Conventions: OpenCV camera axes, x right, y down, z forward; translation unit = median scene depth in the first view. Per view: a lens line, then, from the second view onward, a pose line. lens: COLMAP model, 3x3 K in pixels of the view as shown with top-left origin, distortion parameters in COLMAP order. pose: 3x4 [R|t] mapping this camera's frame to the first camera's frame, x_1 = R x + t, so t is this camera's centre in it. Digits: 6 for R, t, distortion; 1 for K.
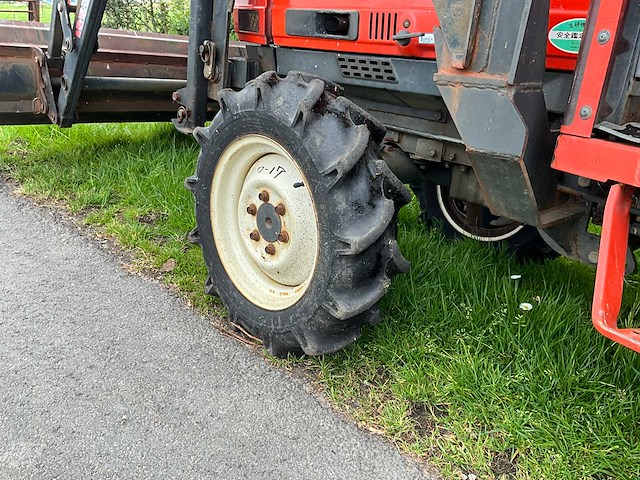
lens RADIAL K [[533.6, 0, 313.9], [0, 533.6, 239.7], [0, 0, 1]] dist [0.120761, -0.256419]
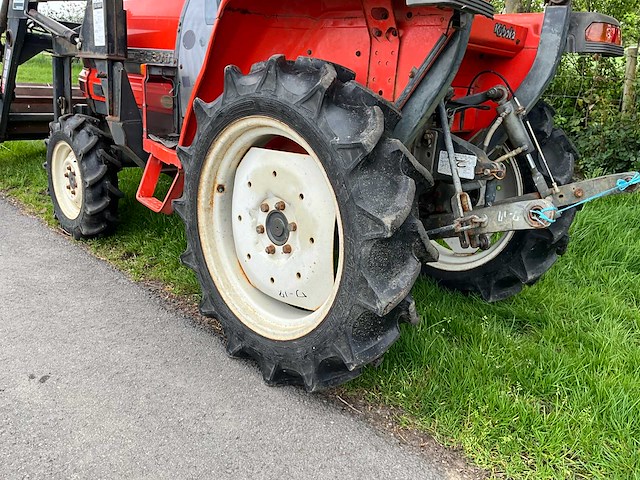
lens RADIAL K [[533.6, 0, 313.9], [0, 533.6, 239.7], [0, 0, 1]] dist [0.120761, -0.256419]
pose [[0.999690, -0.017575, 0.017643, 0.881719], [0.018175, 0.999242, -0.034422, 0.313601], [-0.017024, 0.034732, 0.999252, -1.265970]]
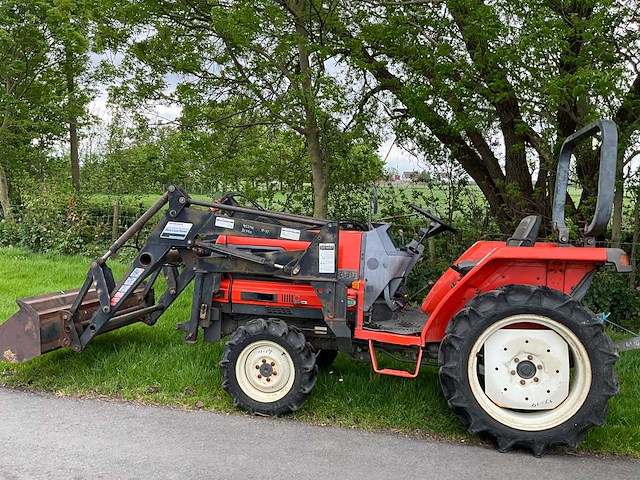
lens RADIAL K [[533.6, 0, 313.9], [0, 533.6, 239.7], [0, 0, 1]] dist [0.120761, -0.256419]
pose [[0.813944, -0.075063, 0.576073, -1.483132], [0.221999, 0.956548, -0.189027, -0.099707], [-0.536853, 0.281746, 0.795241, -1.614808]]
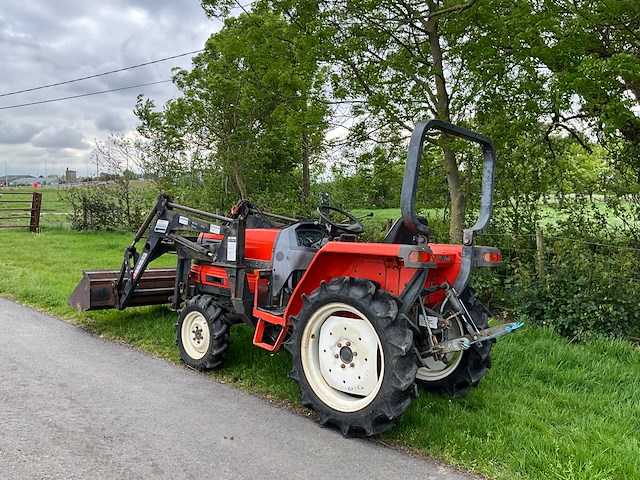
lens RADIAL K [[533.6, 0, 313.9], [0, 533.6, 239.7], [0, 0, 1]] dist [0.120761, -0.256419]
pose [[0.996270, -0.034089, 0.079278, 0.438583], [0.055944, 0.954608, -0.292563, 0.473598], [-0.065706, 0.295907, 0.952954, -2.776681]]
